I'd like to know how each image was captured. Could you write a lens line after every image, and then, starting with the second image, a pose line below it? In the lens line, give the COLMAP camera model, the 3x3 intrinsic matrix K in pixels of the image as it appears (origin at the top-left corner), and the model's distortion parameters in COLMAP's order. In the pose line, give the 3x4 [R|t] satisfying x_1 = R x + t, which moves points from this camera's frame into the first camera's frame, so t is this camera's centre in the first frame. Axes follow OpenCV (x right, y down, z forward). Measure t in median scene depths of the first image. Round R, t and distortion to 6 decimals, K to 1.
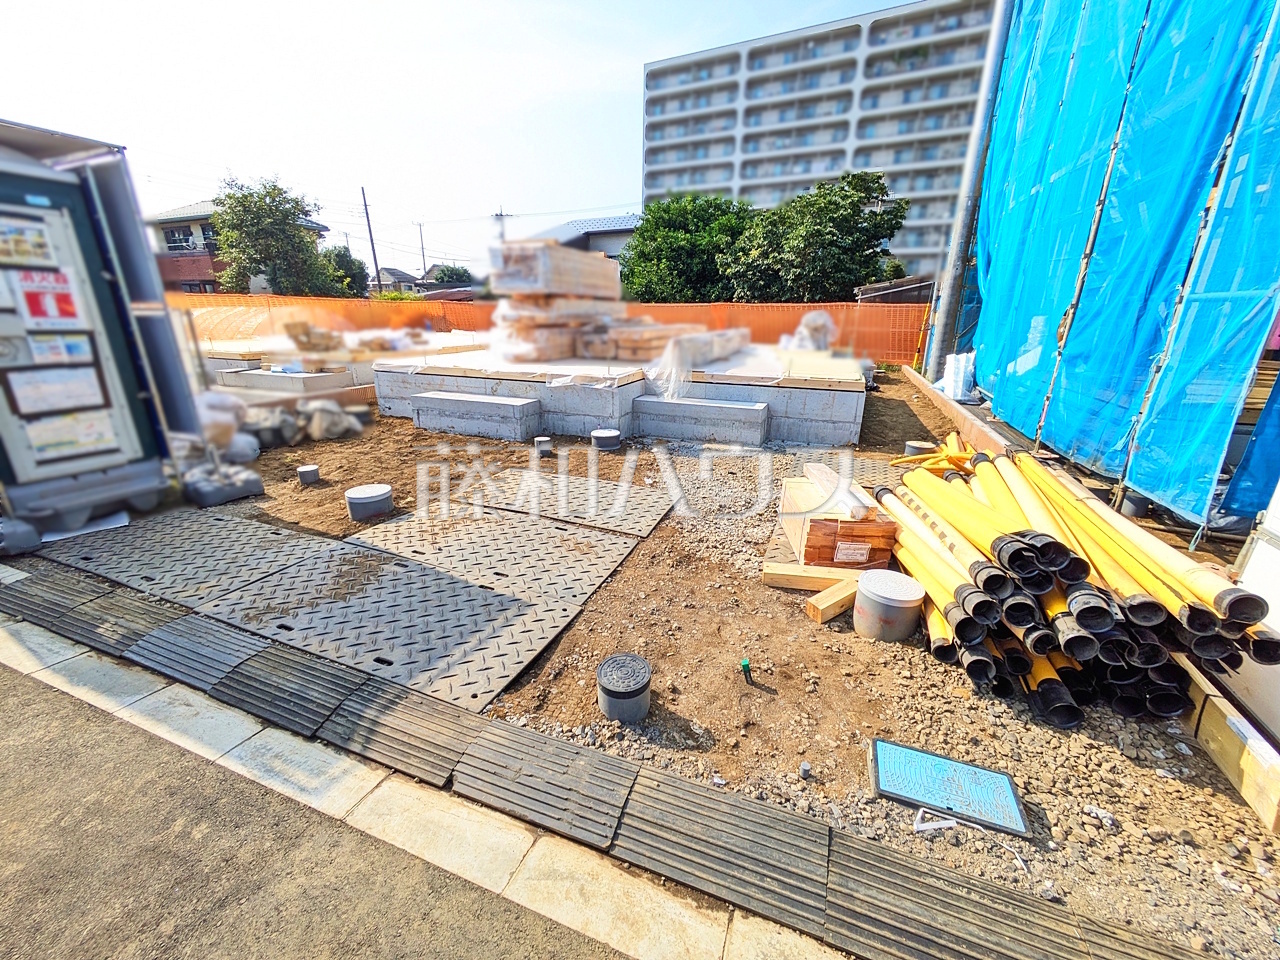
lens RADIAL K [[505.9, 0, 645.8], [0, 505.9, 479.6], [0, 0, 1]] dist [0.001751, 0.001364]
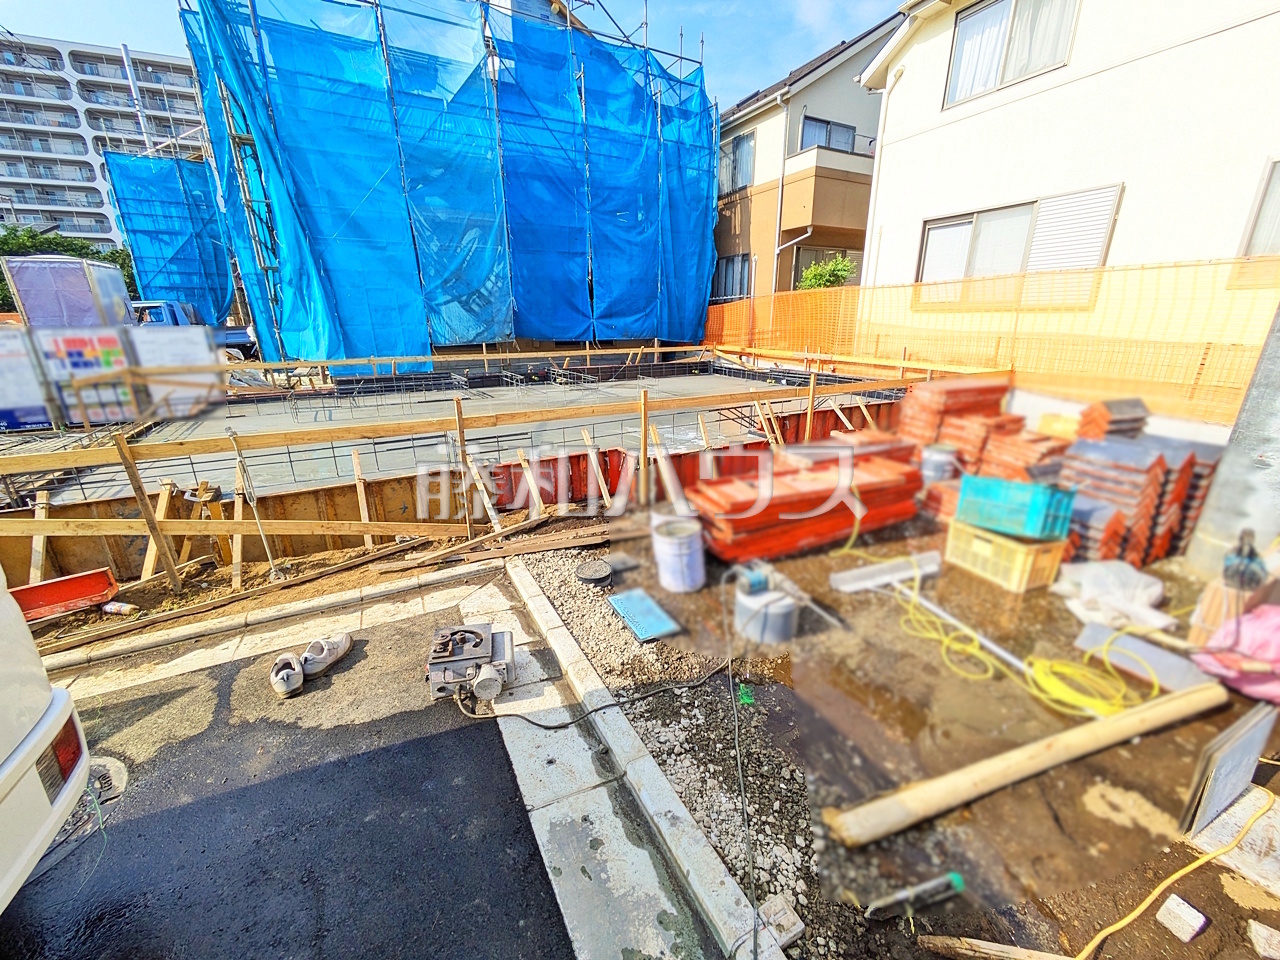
lens RADIAL K [[505.9, 0, 640.1], [0, 505.9, 480.3], [0, 0, 1]] dist [0.001751, 0.001364]
pose [[0.649903, -0.248766, 0.718151, 0.021915], [0.250260, 0.962265, 0.106850, 0.618563], [-0.717632, 0.110282, 0.687635, -1.868366]]
